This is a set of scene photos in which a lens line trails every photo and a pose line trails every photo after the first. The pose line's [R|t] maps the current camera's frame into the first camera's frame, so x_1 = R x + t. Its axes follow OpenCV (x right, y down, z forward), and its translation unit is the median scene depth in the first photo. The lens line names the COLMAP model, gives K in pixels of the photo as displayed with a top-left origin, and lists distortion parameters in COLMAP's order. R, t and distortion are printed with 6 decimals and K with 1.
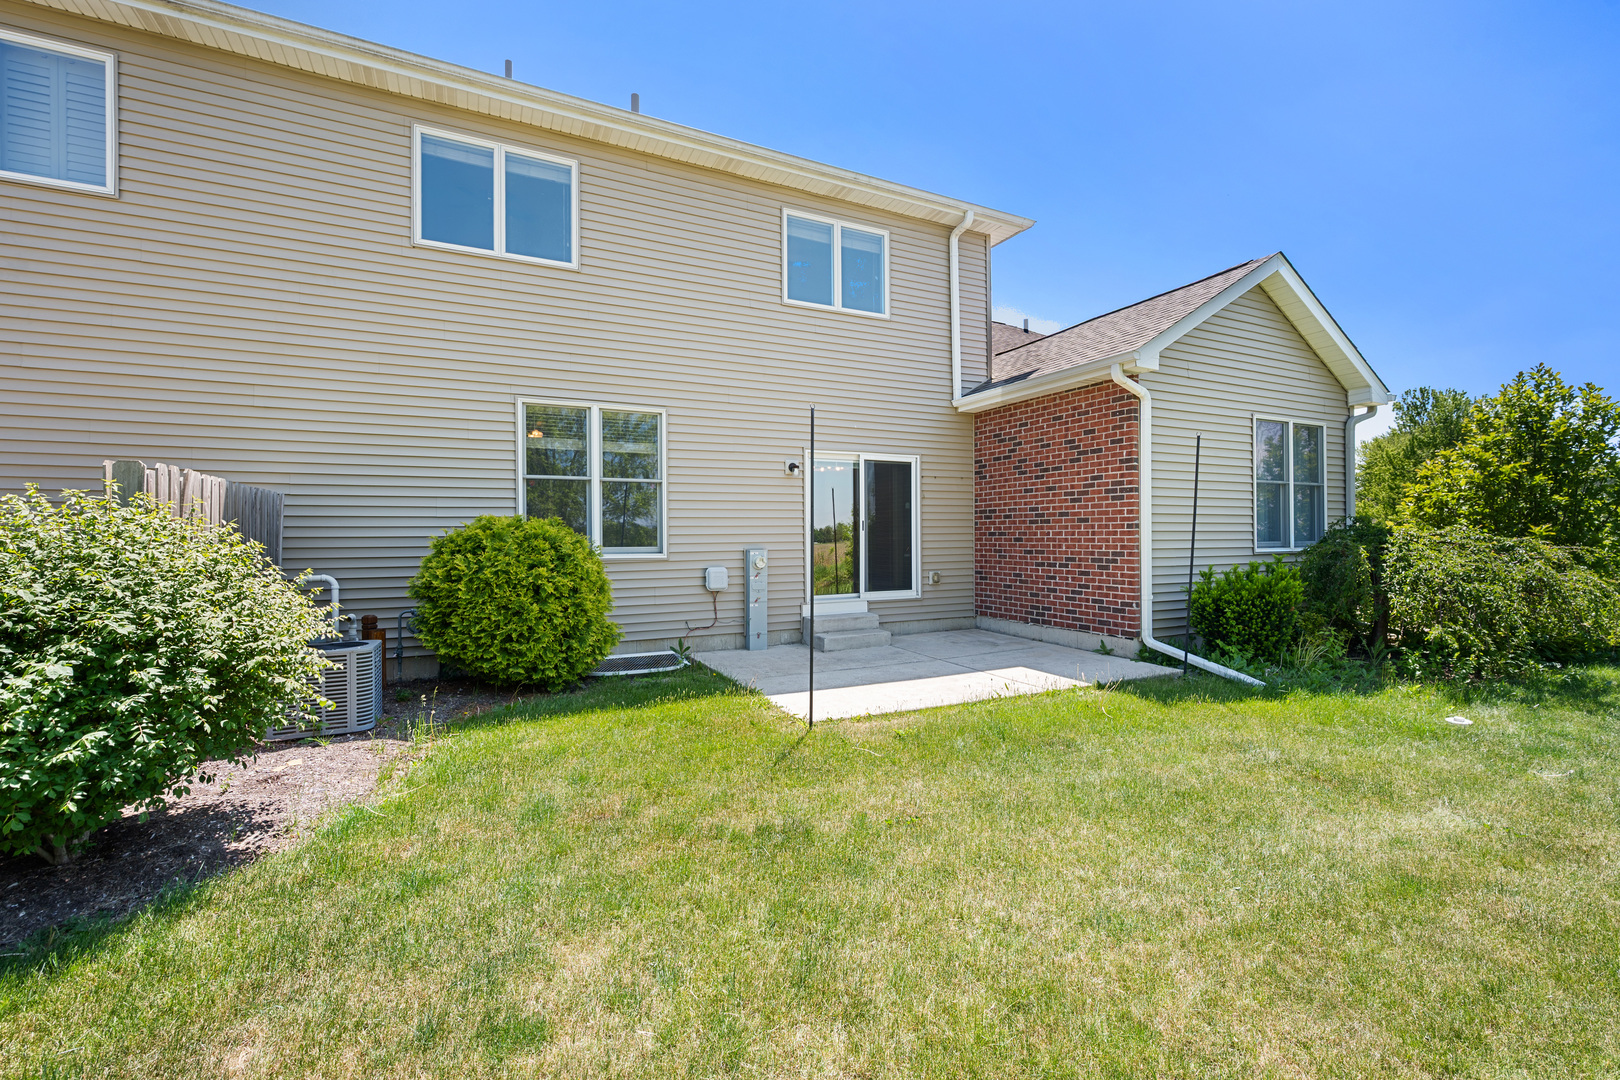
lens RADIAL K [[699.4, 0, 811.5], [0, 699.4, 539.3], [0, 0, 1]] dist [0.001114, -0.000025]
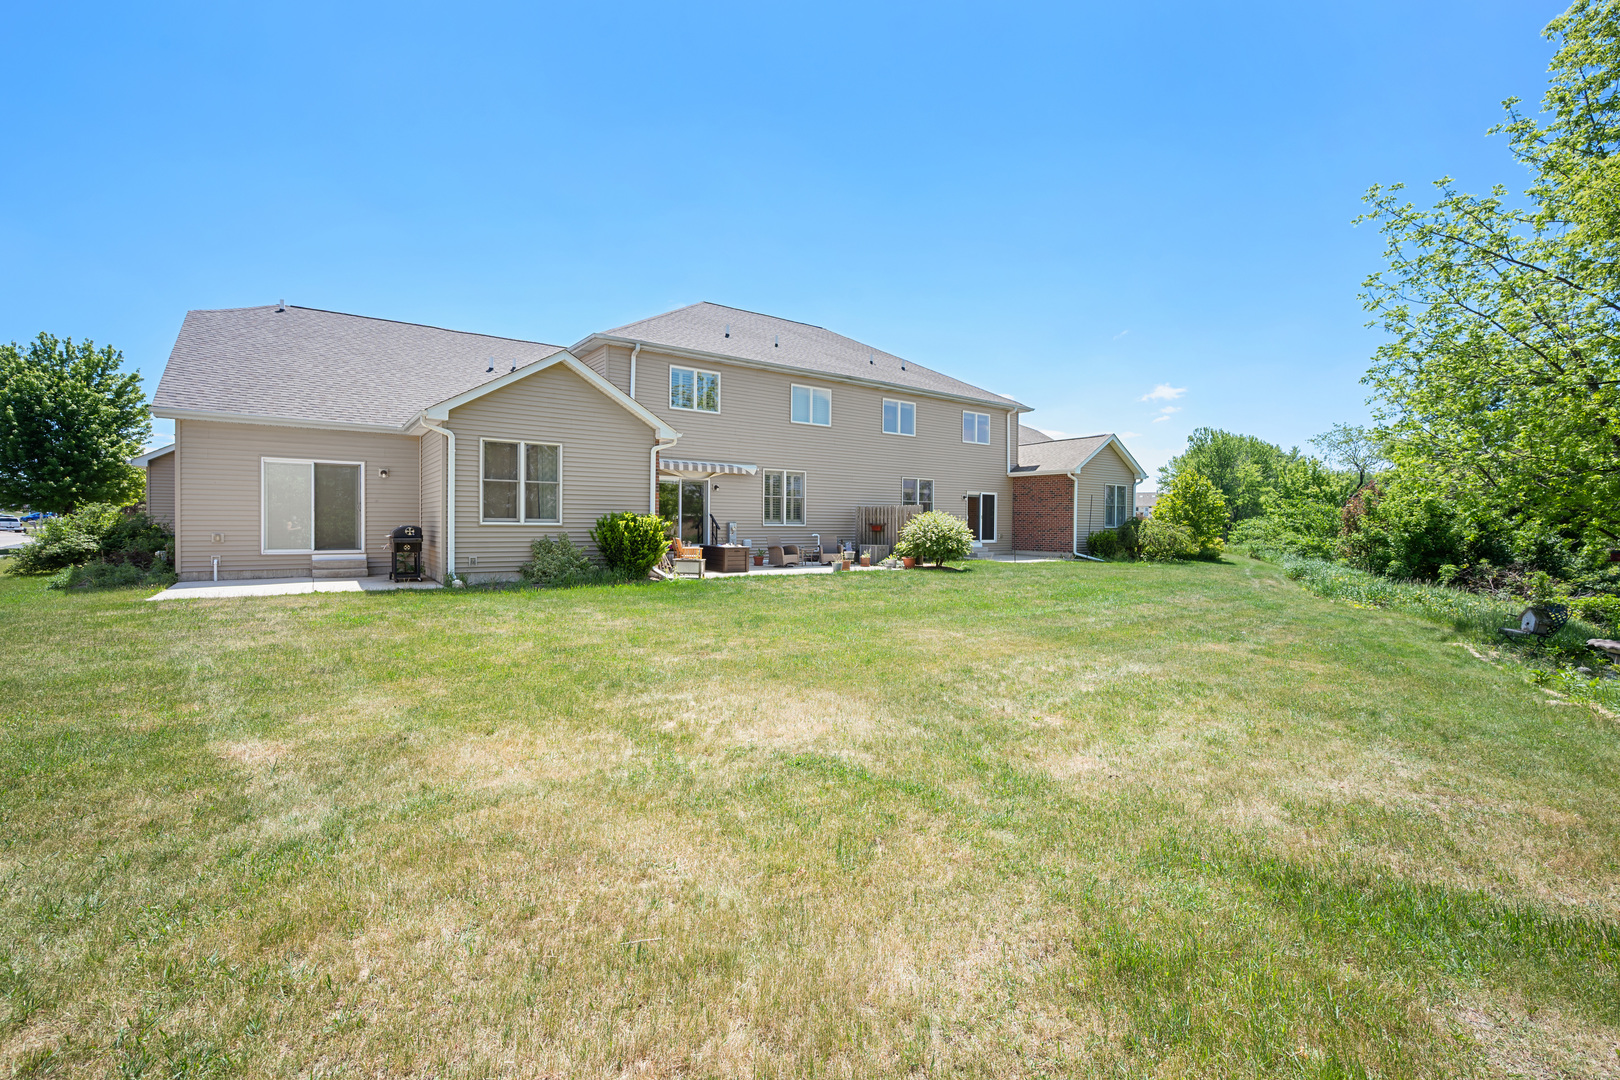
lens RADIAL K [[699.4, 0, 809.3], [0, 699.4, 536.0], [0, 0, 1]] dist [0.001114, -0.000025]
pose [[0.984363, 0.011553, 0.175773, -1.316351], [-0.013456, 0.999863, 0.009640, 0.047067], [-0.175637, -0.011855, 0.984384, -2.002607]]
